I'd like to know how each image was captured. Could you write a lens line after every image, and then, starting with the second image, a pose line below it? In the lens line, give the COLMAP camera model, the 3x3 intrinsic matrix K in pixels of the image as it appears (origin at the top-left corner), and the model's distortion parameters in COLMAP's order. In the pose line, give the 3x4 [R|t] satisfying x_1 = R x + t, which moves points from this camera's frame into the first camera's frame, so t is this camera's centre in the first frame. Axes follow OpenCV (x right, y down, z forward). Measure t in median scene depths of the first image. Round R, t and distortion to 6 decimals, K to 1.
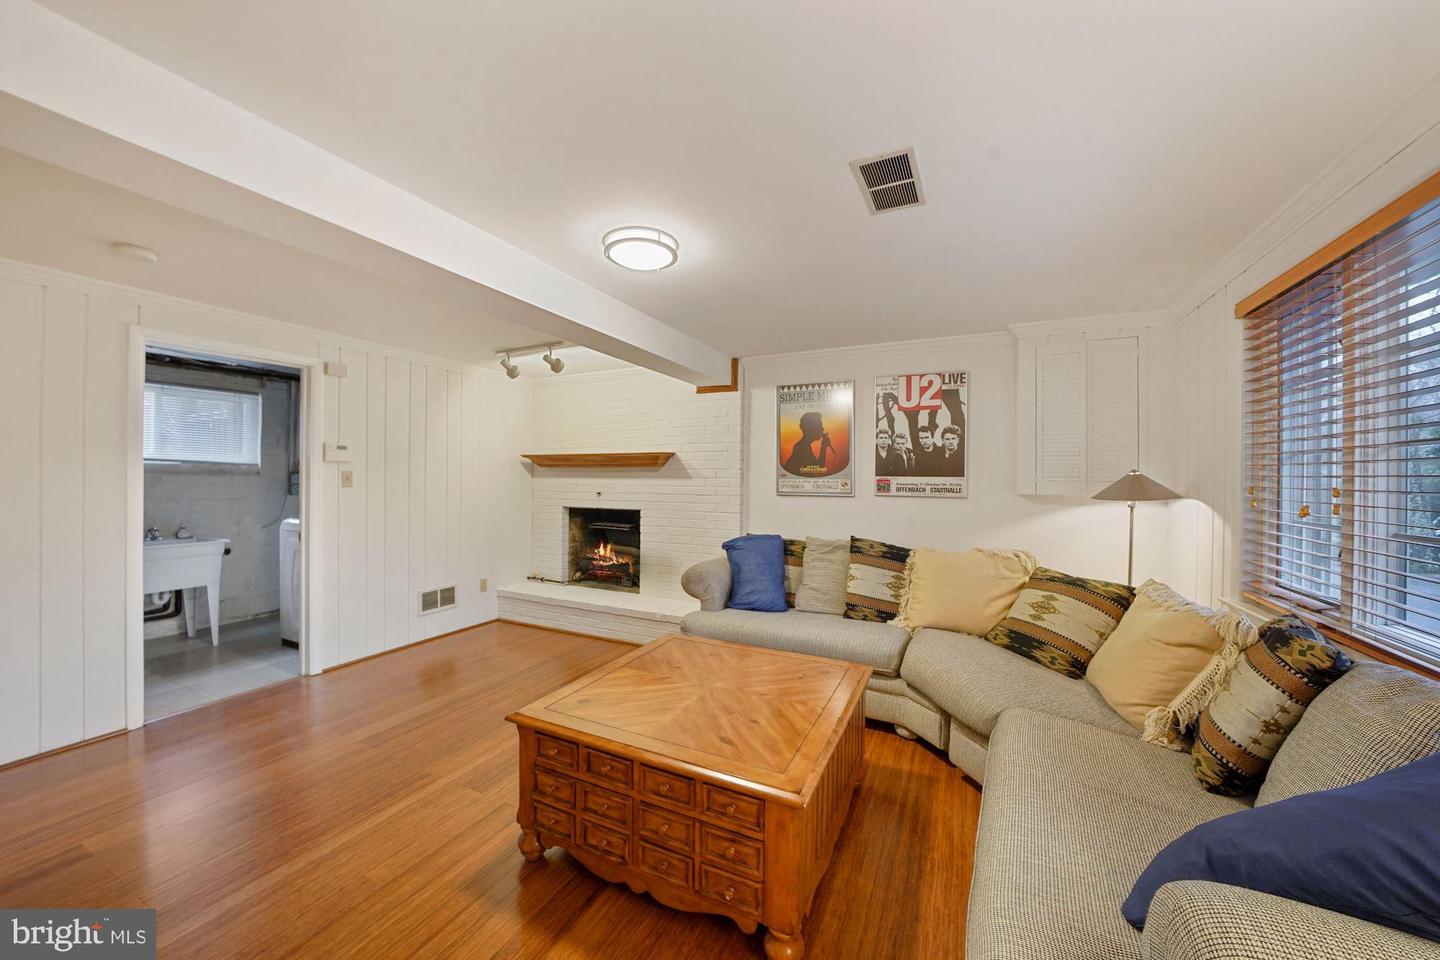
lens RADIAL K [[509.1, 0, 722.0], [0, 509.1, 479.9], [0, 0, 1]] dist [-0.010645, 0.001032]
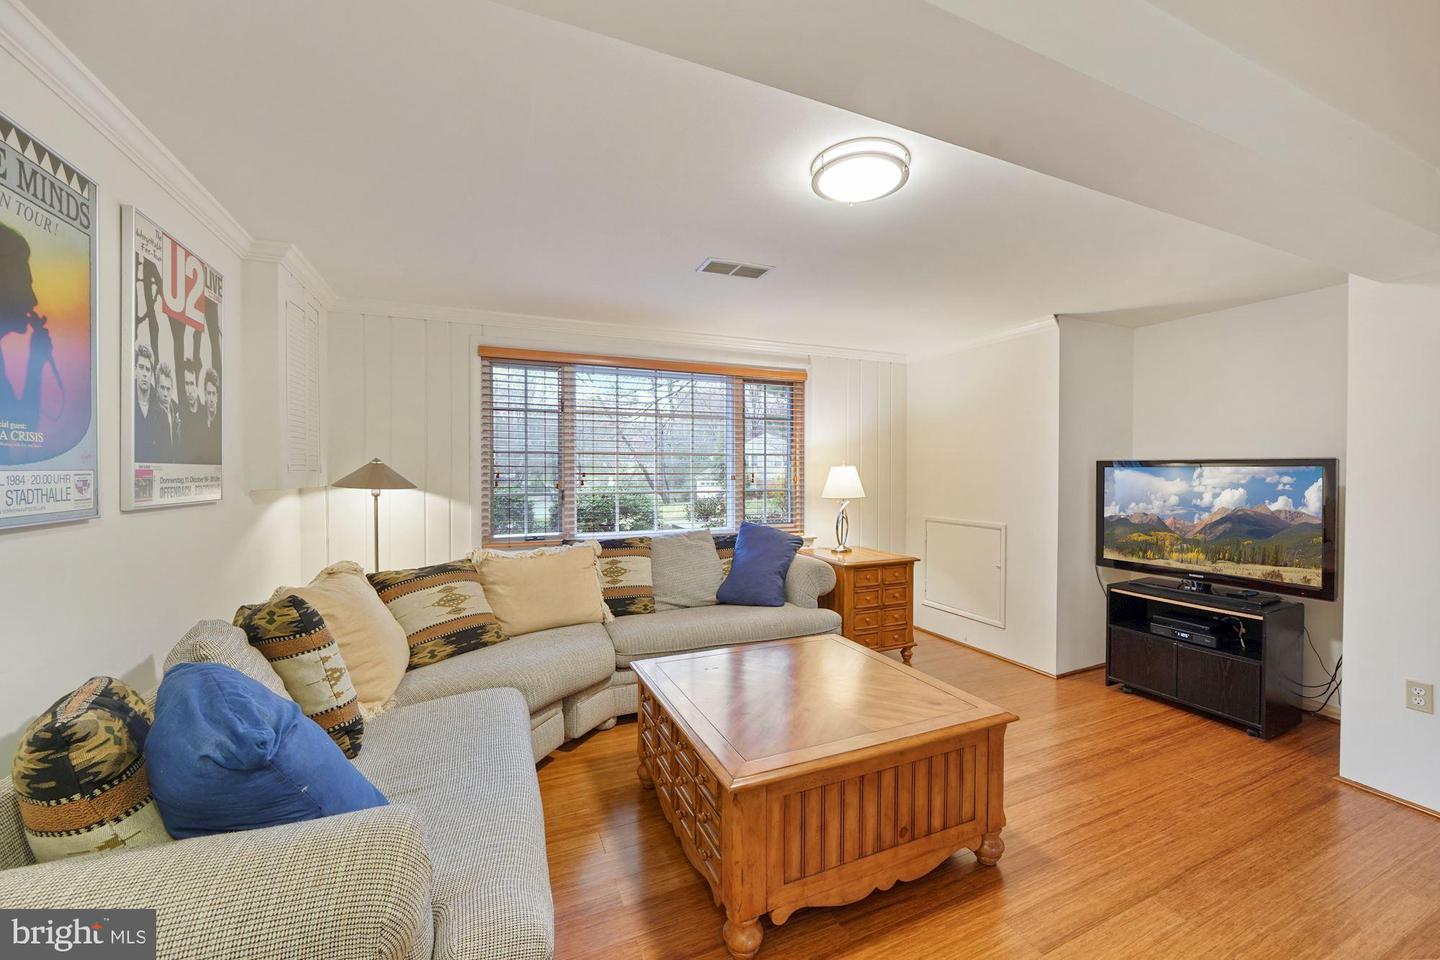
lens RADIAL K [[555.6, 0, 726.6], [0, 555.6, 475.3], [0, 0, 1]] dist [-0.000851, -0.000039]
pose [[-0.756609, -0.018815, 0.653597, -0.439617], [-0.010981, 0.999811, 0.016070, -0.011759], [-0.653776, 0.004981, -0.756672, 1.381810]]
